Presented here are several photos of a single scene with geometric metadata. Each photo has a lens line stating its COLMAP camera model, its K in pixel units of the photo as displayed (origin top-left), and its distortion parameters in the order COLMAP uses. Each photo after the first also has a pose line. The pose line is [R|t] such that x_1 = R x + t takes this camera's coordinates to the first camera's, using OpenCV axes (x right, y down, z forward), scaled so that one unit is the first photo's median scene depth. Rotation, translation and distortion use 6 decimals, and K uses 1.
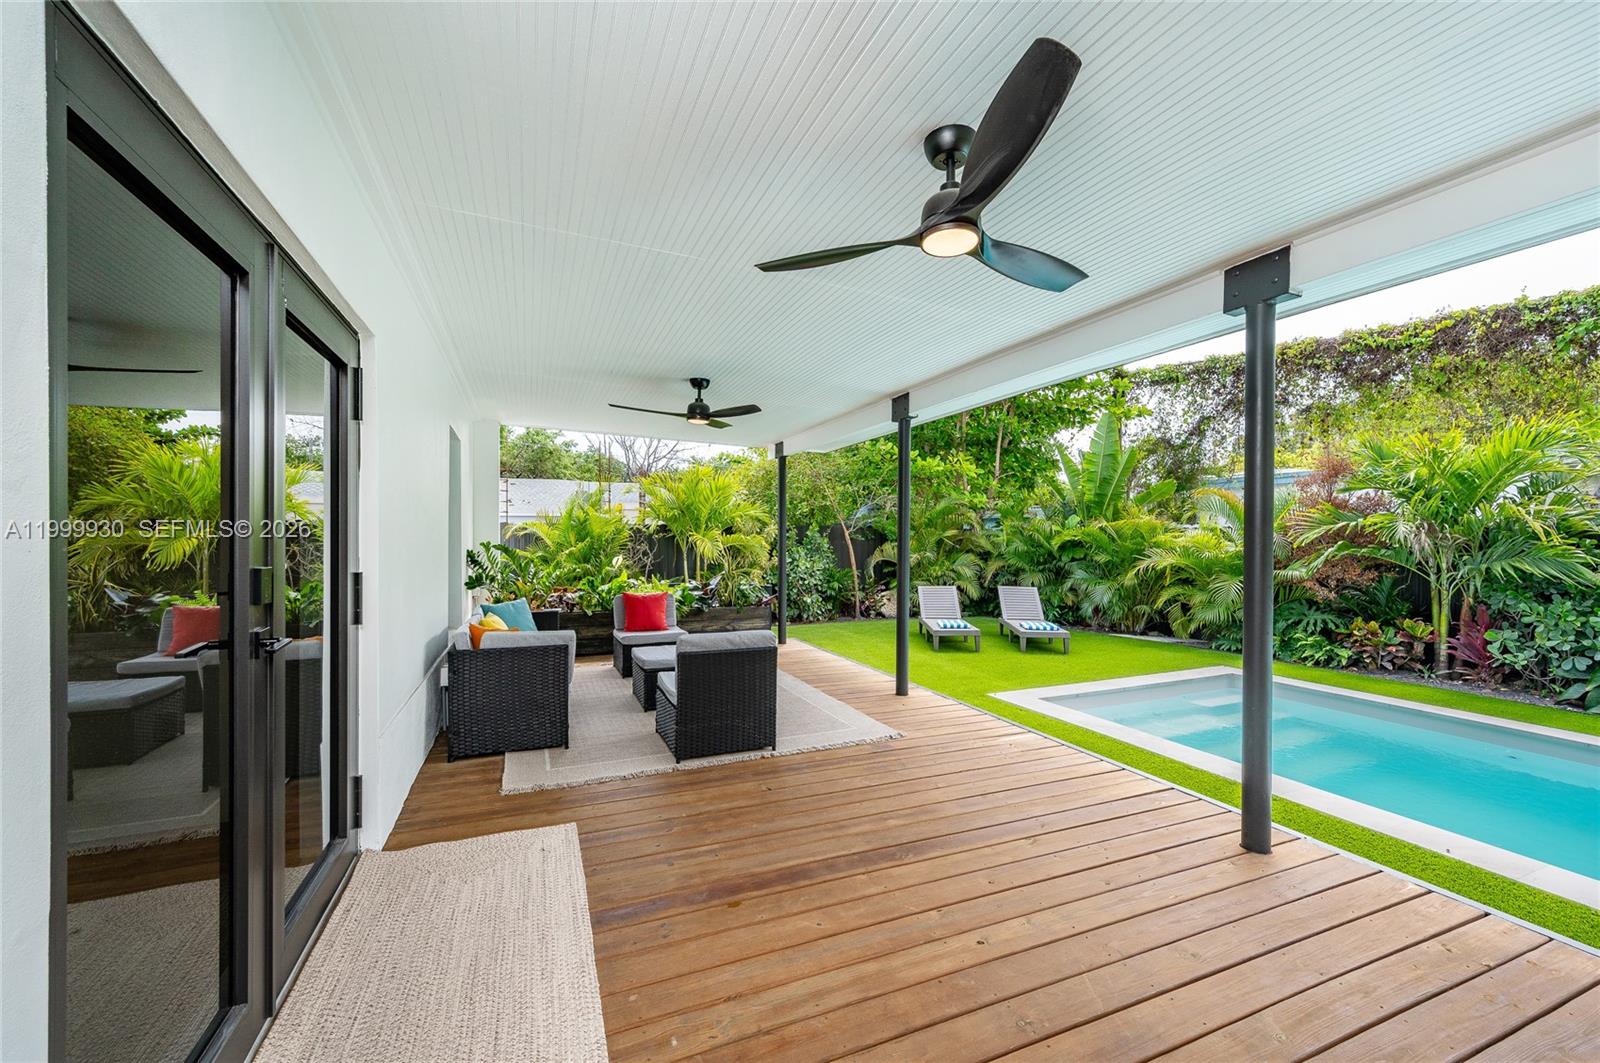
lens RADIAL K [[634.4, 0, 798.3], [0, 634.4, 539.1], [0, 0, 1]] dist [-0.000034, 0.000198]
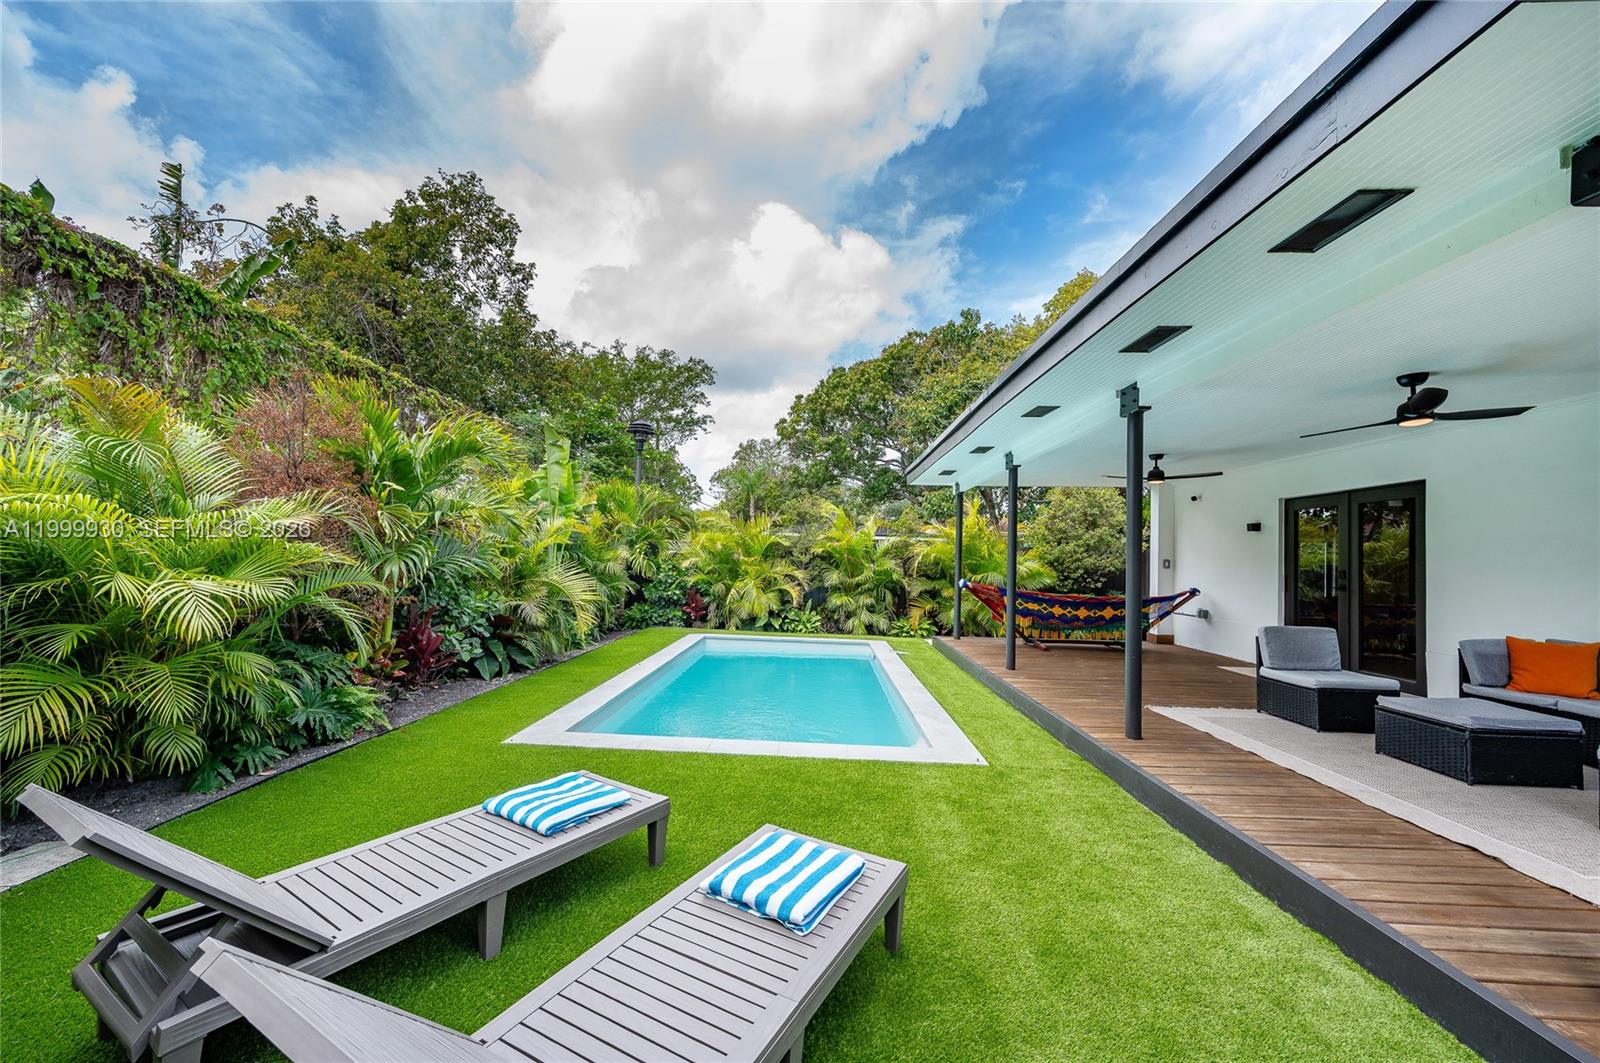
lens RADIAL K [[634.4, 0, 798.3], [0, 634.4, 539.1], [0, 0, 1]] dist [-0.000034, 0.000198]
pose [[-0.913968, -0.017705, 0.405400, 0.166174], [-0.029803, 0.999278, -0.023548, 0.010674], [-0.404690, -0.033604, -0.913836, 1.393187]]
